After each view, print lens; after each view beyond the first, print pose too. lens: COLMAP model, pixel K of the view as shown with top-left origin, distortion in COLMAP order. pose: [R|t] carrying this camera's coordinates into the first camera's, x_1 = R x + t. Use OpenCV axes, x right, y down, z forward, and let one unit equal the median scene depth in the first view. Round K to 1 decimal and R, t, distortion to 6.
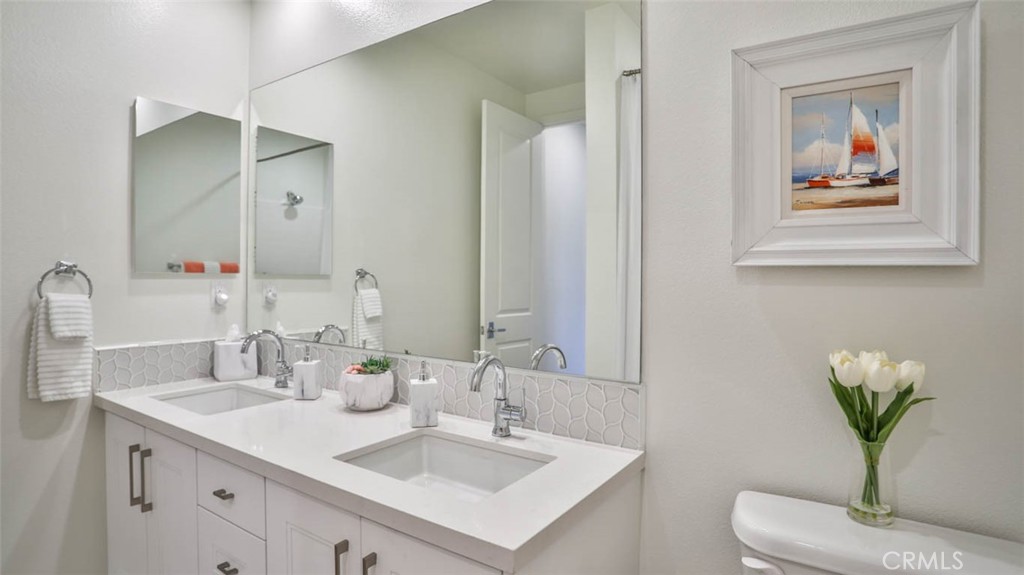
lens RADIAL K [[529.6, 0, 511.3], [0, 529.6, 280.4], [0, 0, 1]] dist [-0.080340, 0.040796]
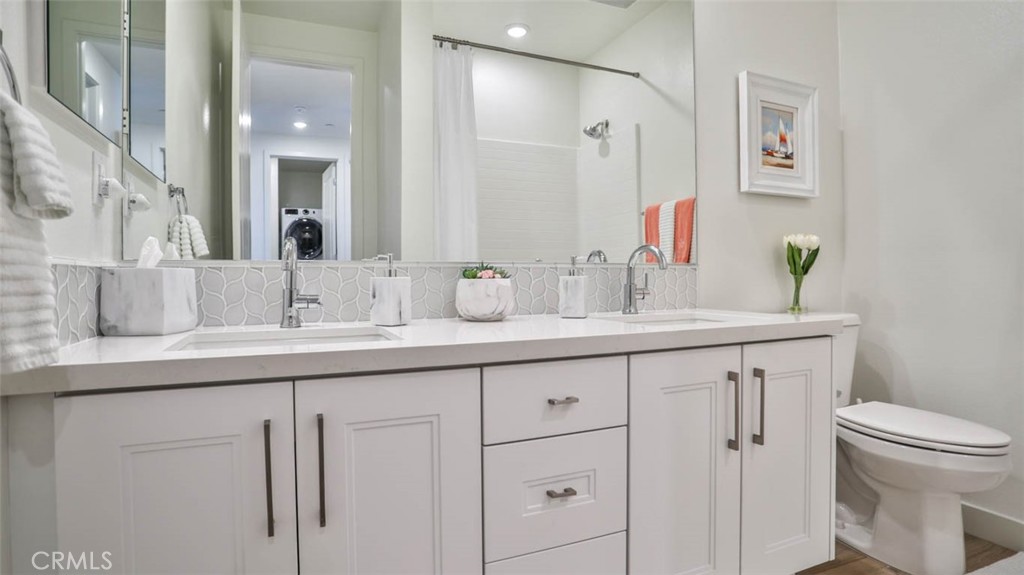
lens RADIAL K [[529.6, 0, 511.3], [0, 529.6, 280.4], [0, 0, 1]] dist [-0.080340, 0.040796]
pose [[0.534874, -0.014542, 0.844807, -1.670699], [0.011106, 0.999887, 0.010180, 0.276603], [-0.844859, 0.003937, 0.534975, 0.799934]]
